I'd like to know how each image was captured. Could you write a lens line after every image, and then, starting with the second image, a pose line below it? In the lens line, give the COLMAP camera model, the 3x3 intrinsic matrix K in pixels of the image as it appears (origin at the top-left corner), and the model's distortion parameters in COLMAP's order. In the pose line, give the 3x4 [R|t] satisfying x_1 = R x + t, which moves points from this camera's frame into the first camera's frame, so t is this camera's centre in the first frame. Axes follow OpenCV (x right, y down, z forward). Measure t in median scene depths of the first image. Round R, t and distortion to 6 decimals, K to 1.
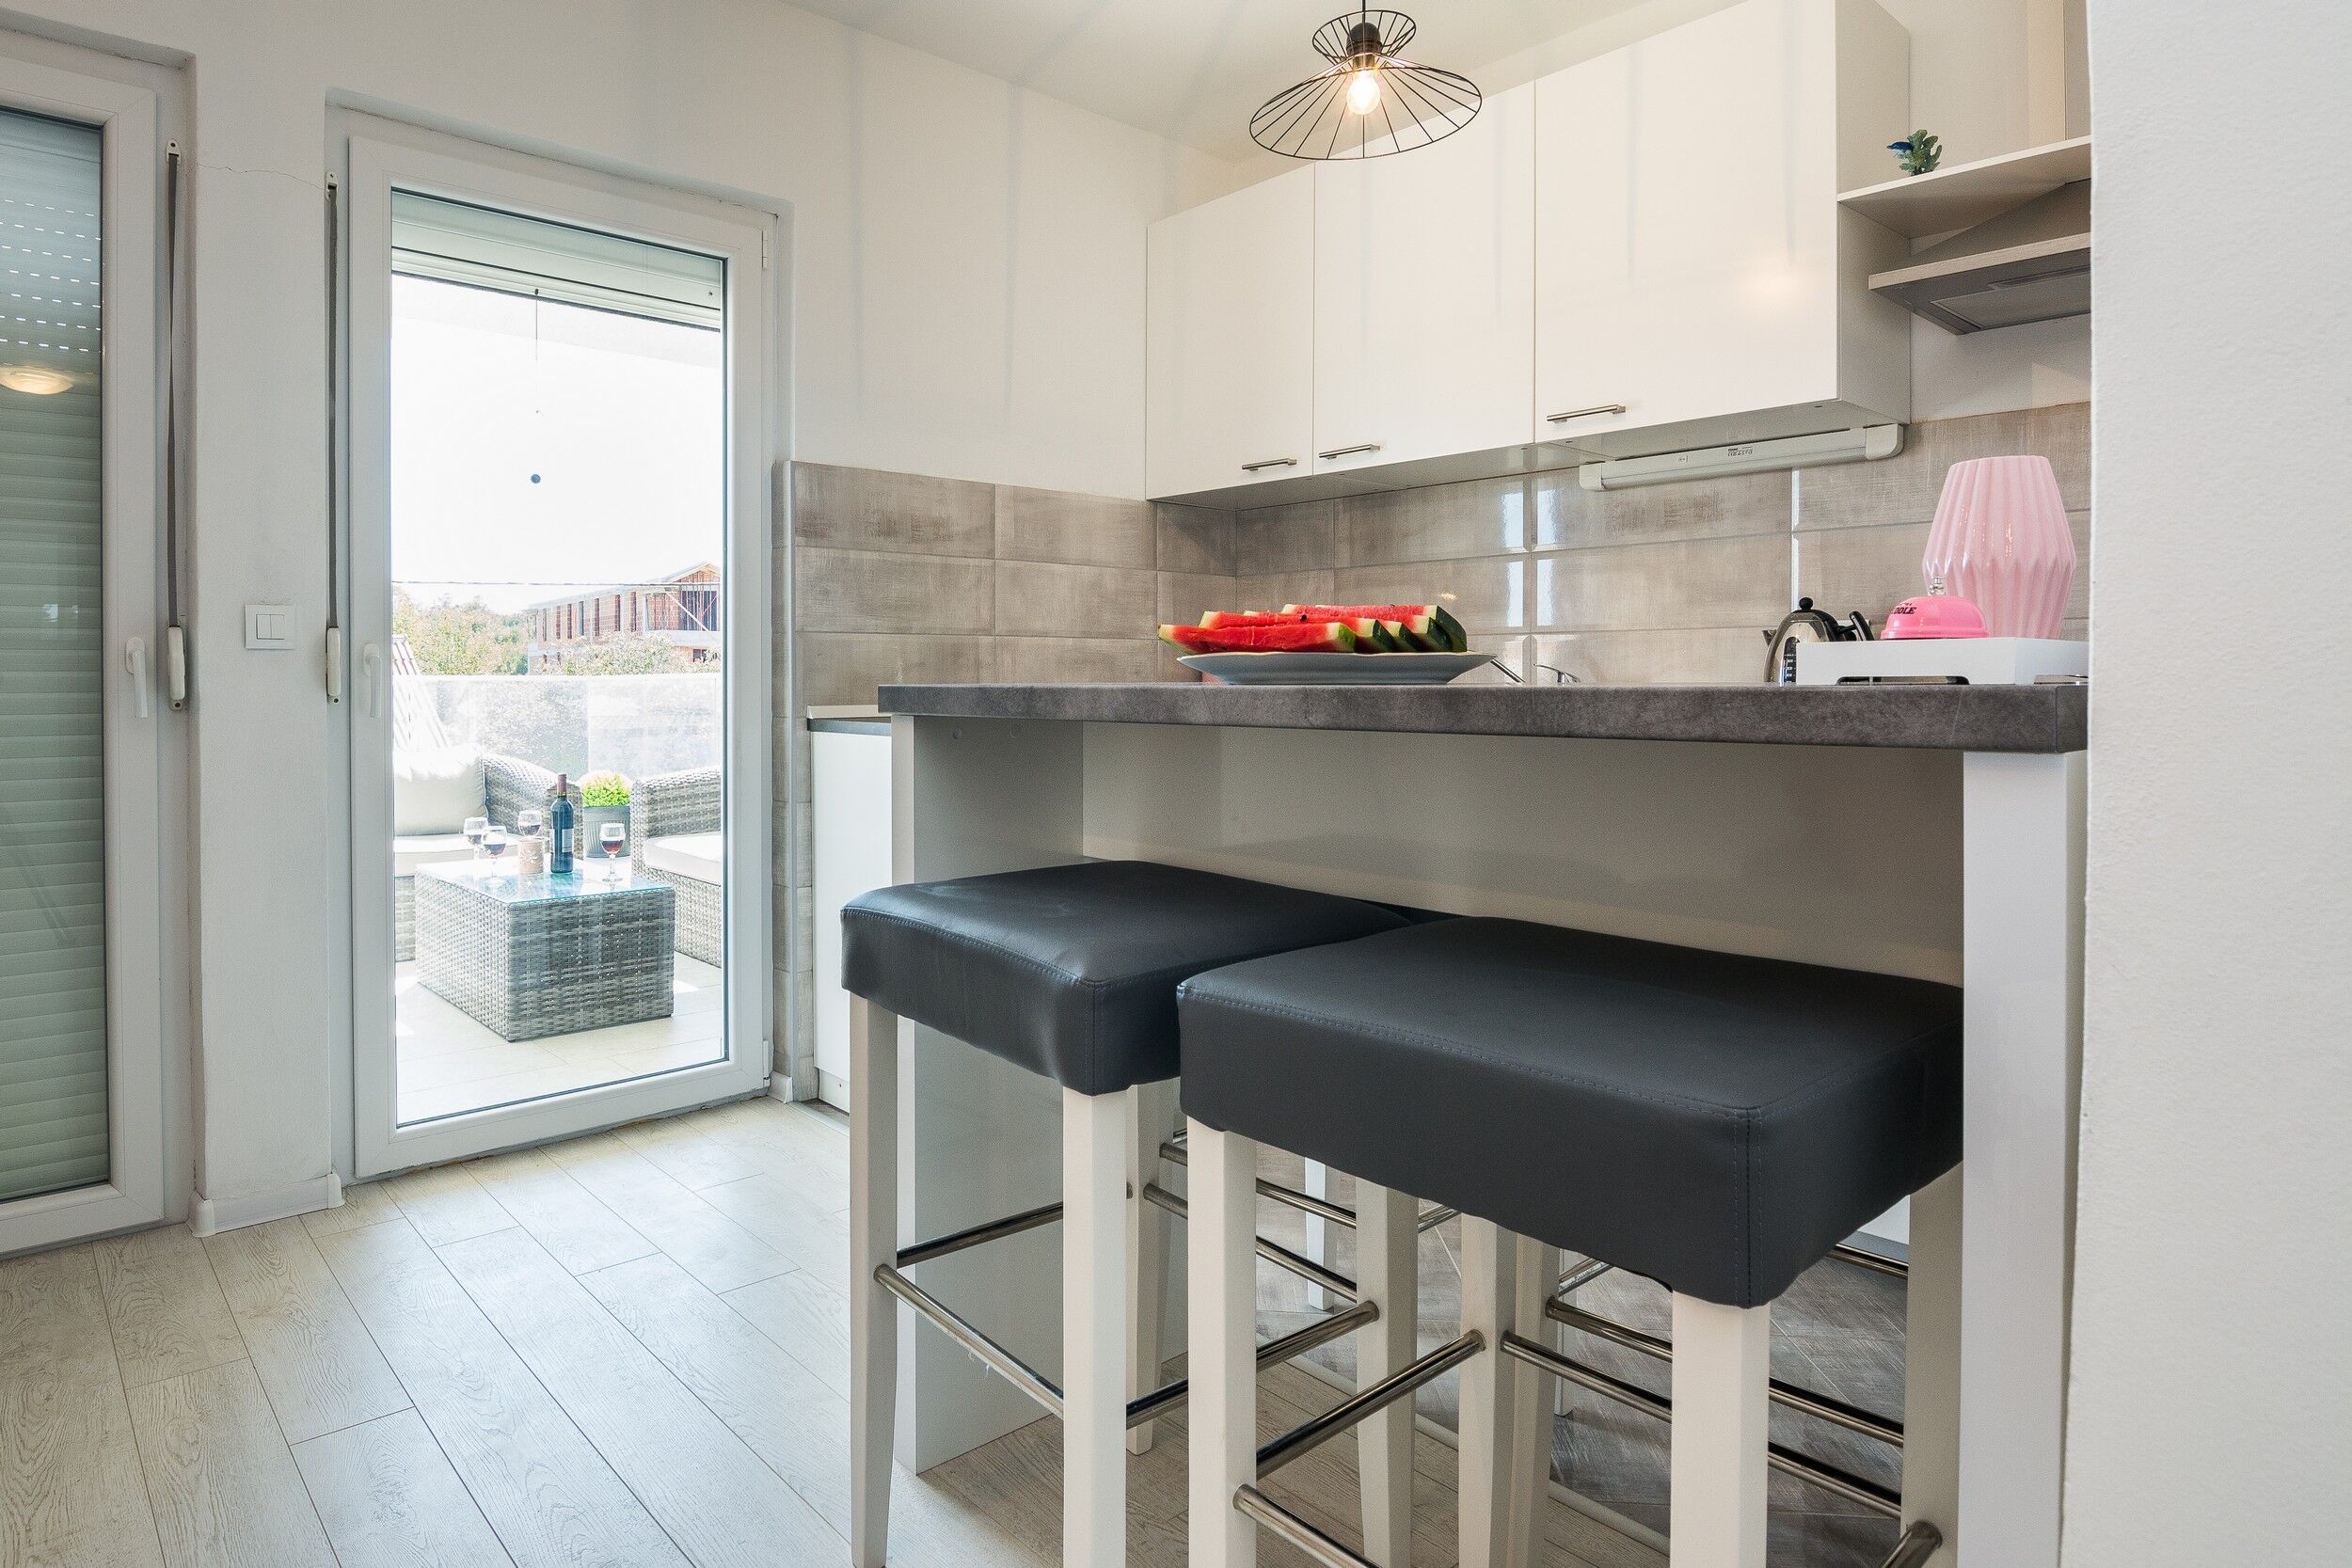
lens RADIAL K [[1318.9, 0, 1065.6], [0, 1318.9, 704.6], [0, 0, 1]] dist [-0.000641, -0.009803]
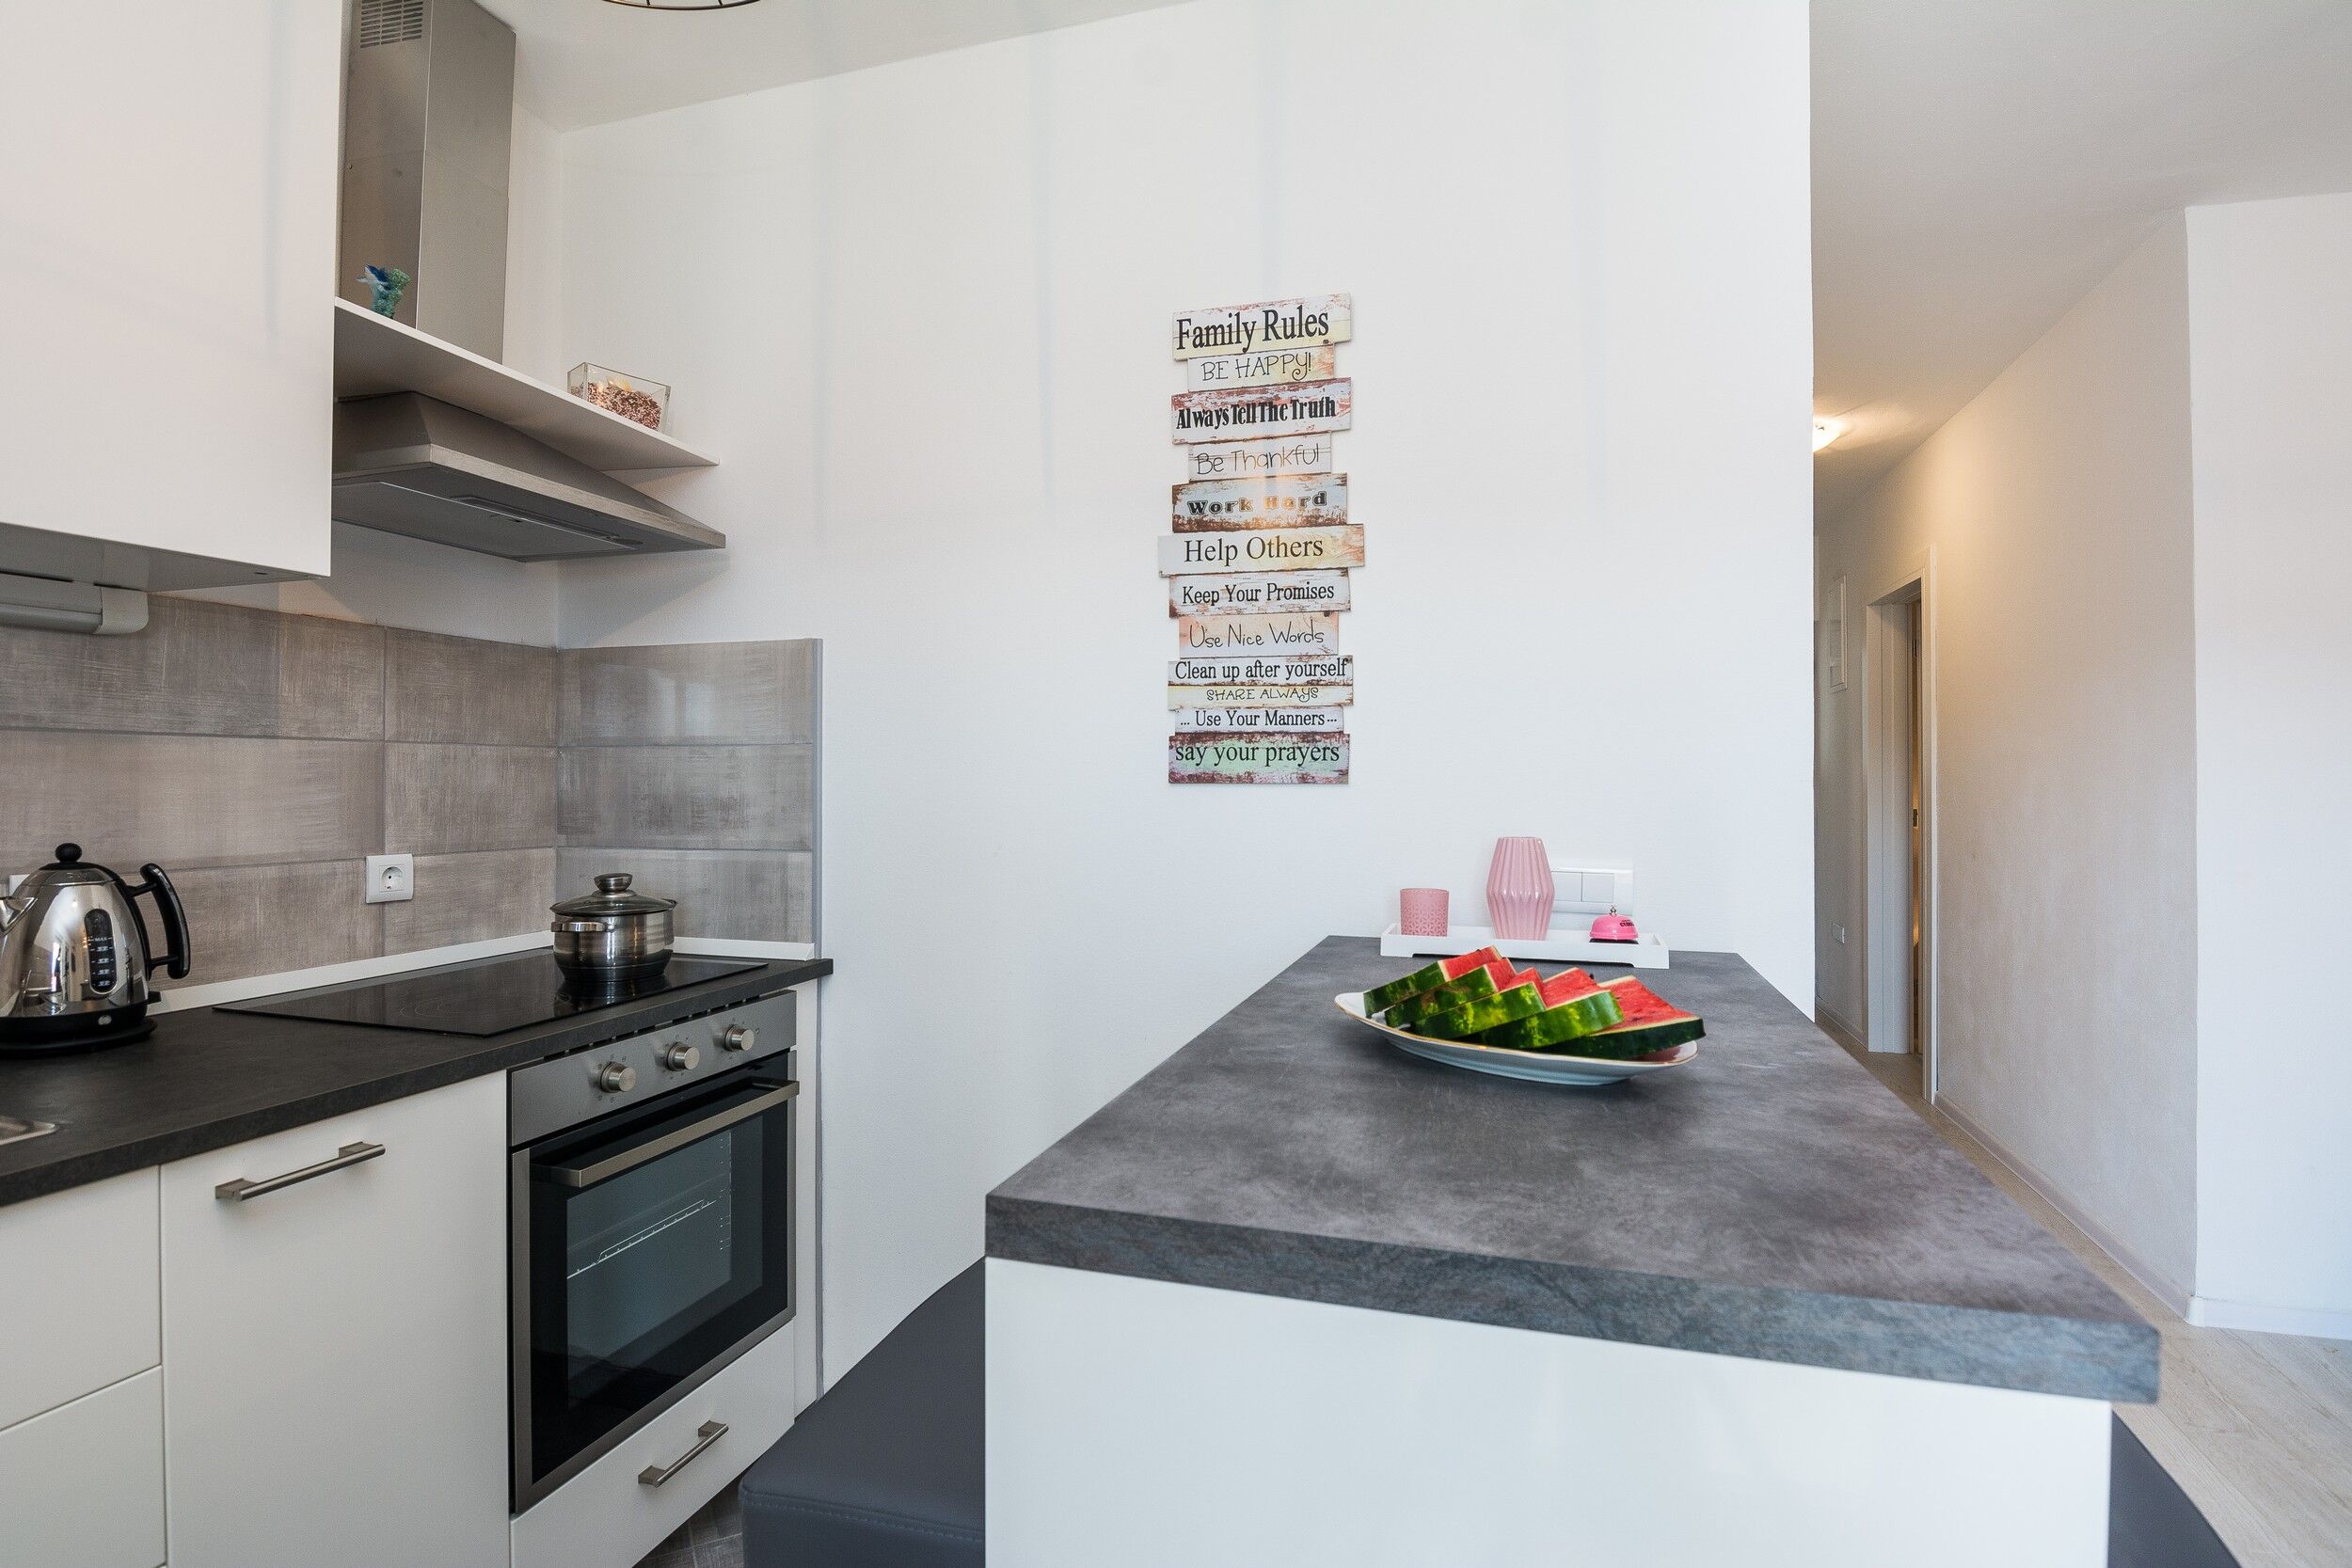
lens RADIAL K [[1145.4, 0, 1161.3], [0, 1145.4, 770.0], [0, 0, 1]] dist [-0.003049, -0.009217]
pose [[-0.534623, 0.005973, 0.845069, -0.159802], [0.015951, 0.999868, 0.003024, -0.103745], [-0.844940, 0.015096, -0.534648, 0.805651]]
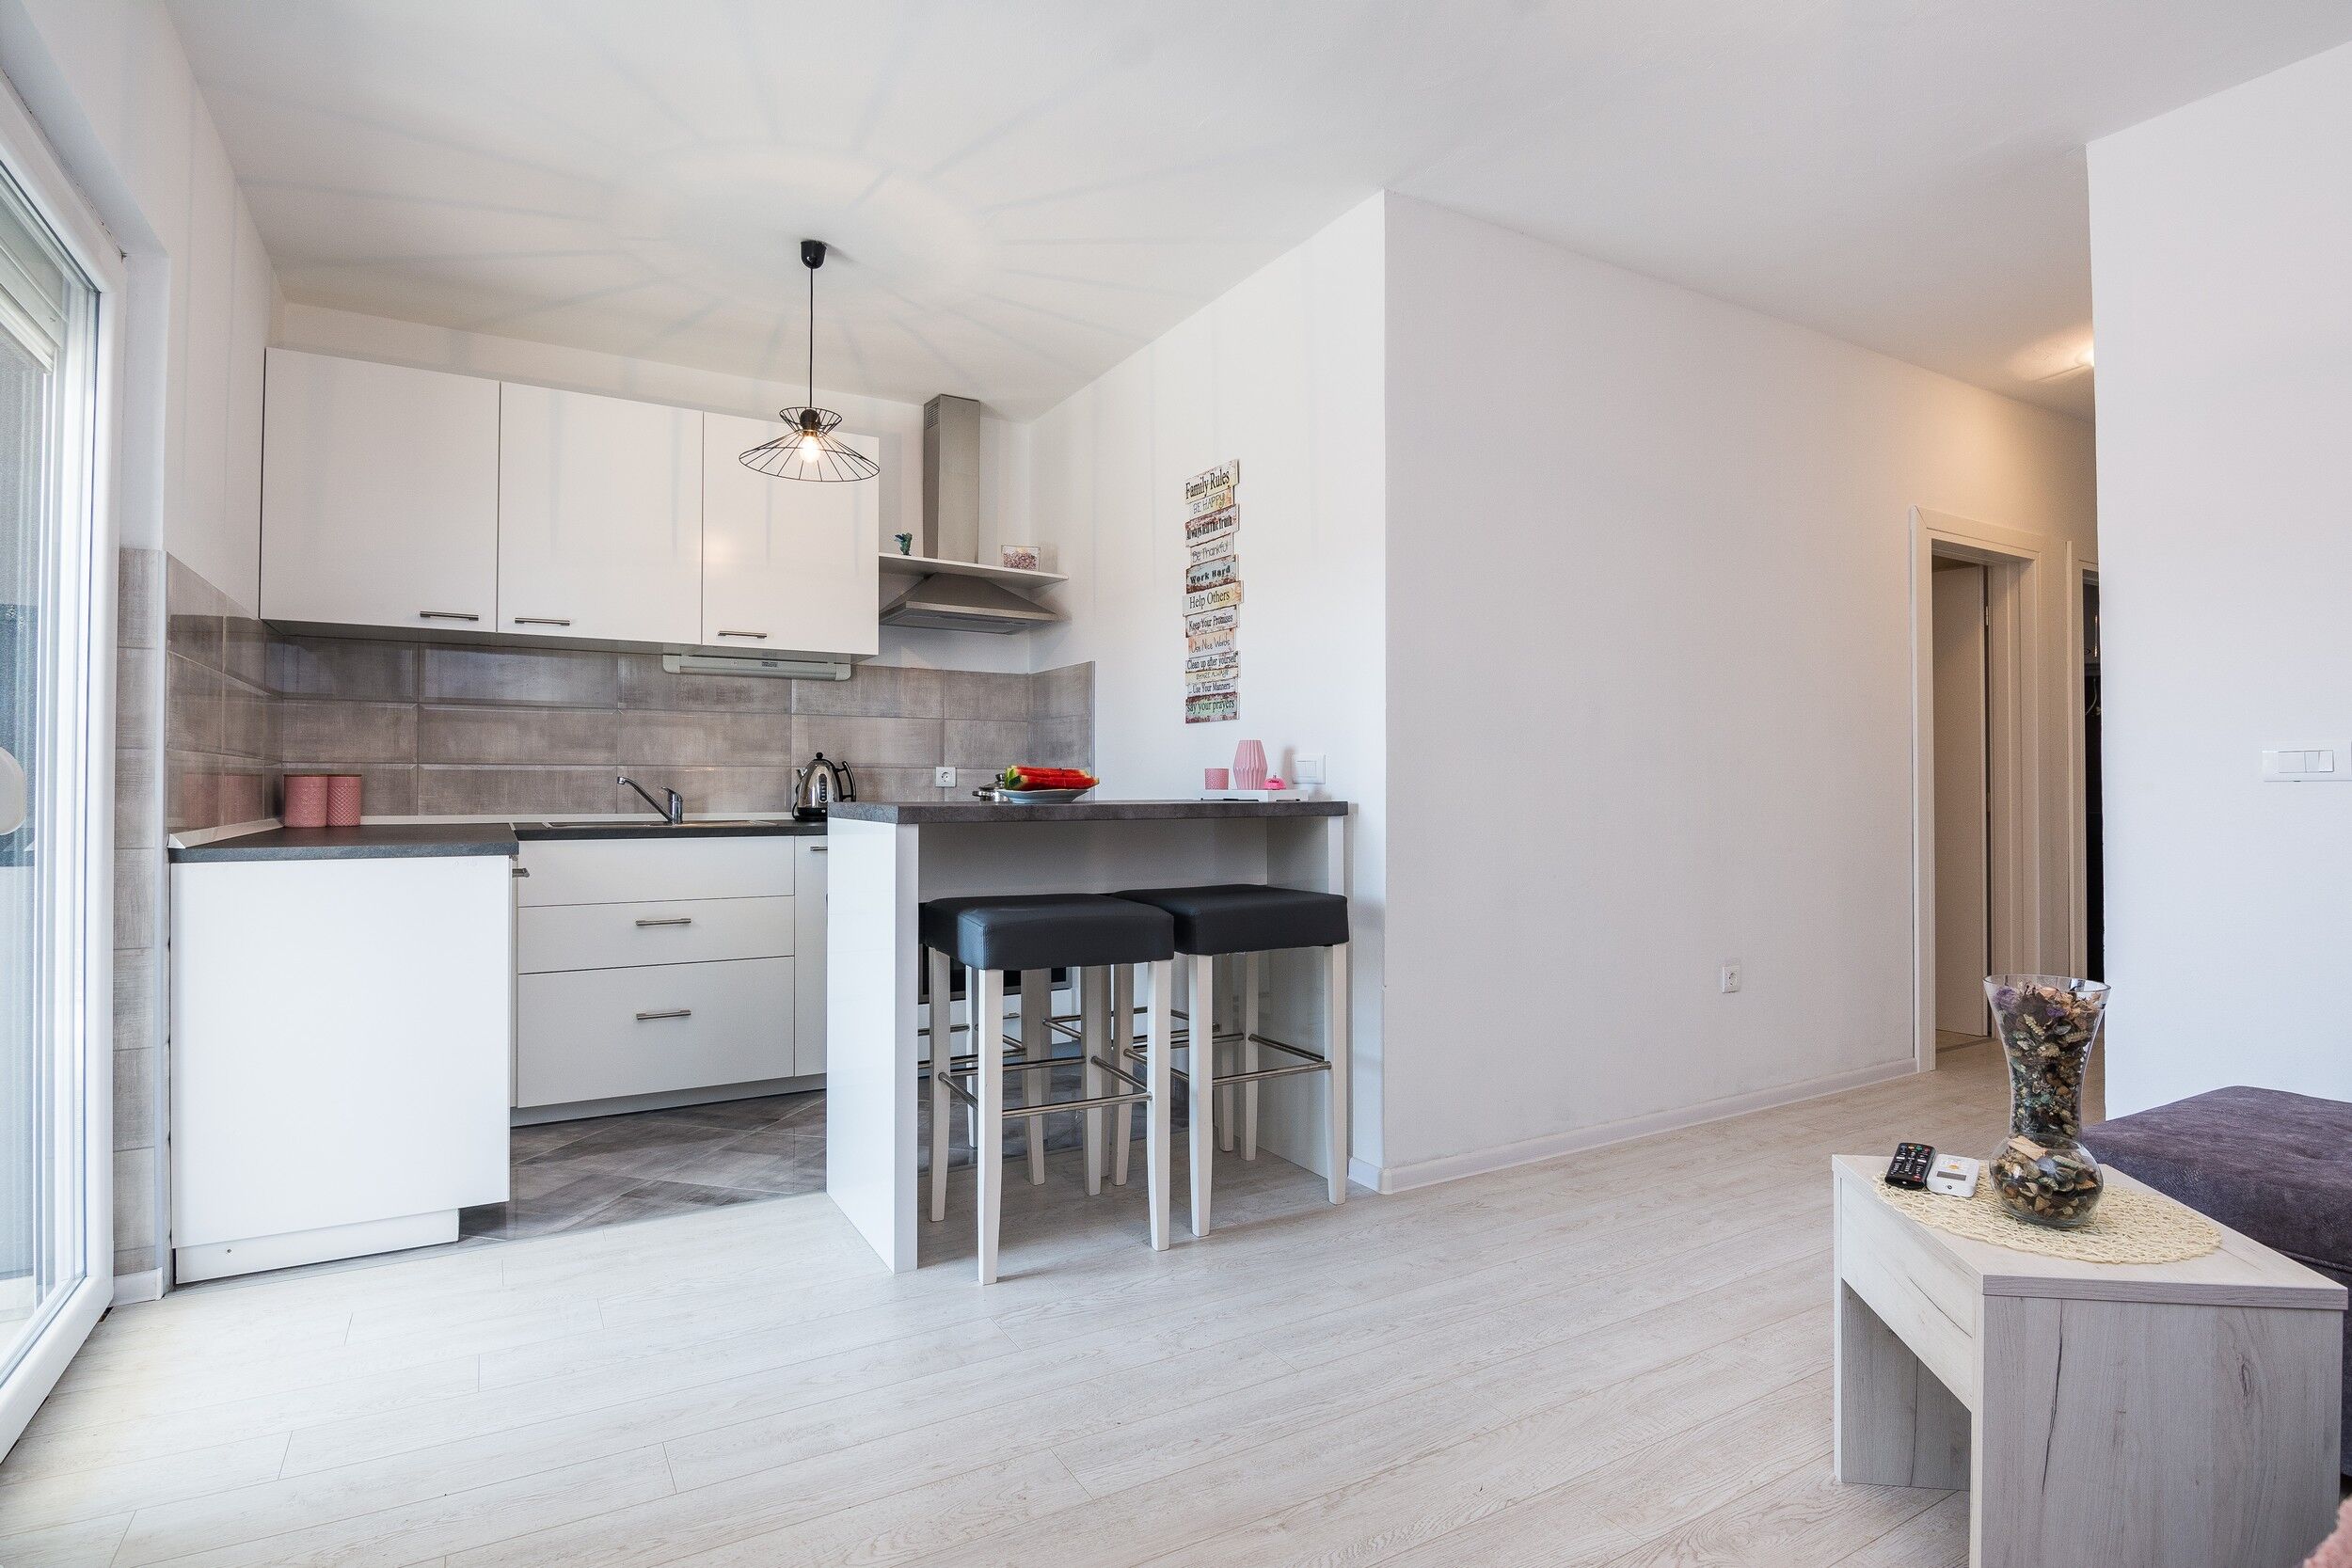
lens RADIAL K [[1145.4, 0, 1201.7], [0, 1145.4, 780.5], [0, 0, 1]] dist [-0.003049, -0.009217]
pose [[0.151733, 0.007596, 0.988392, -0.881736], [0.018662, 0.999770, -0.010548, -0.014583], [-0.988245, 0.020046, 0.151556, 0.222567]]
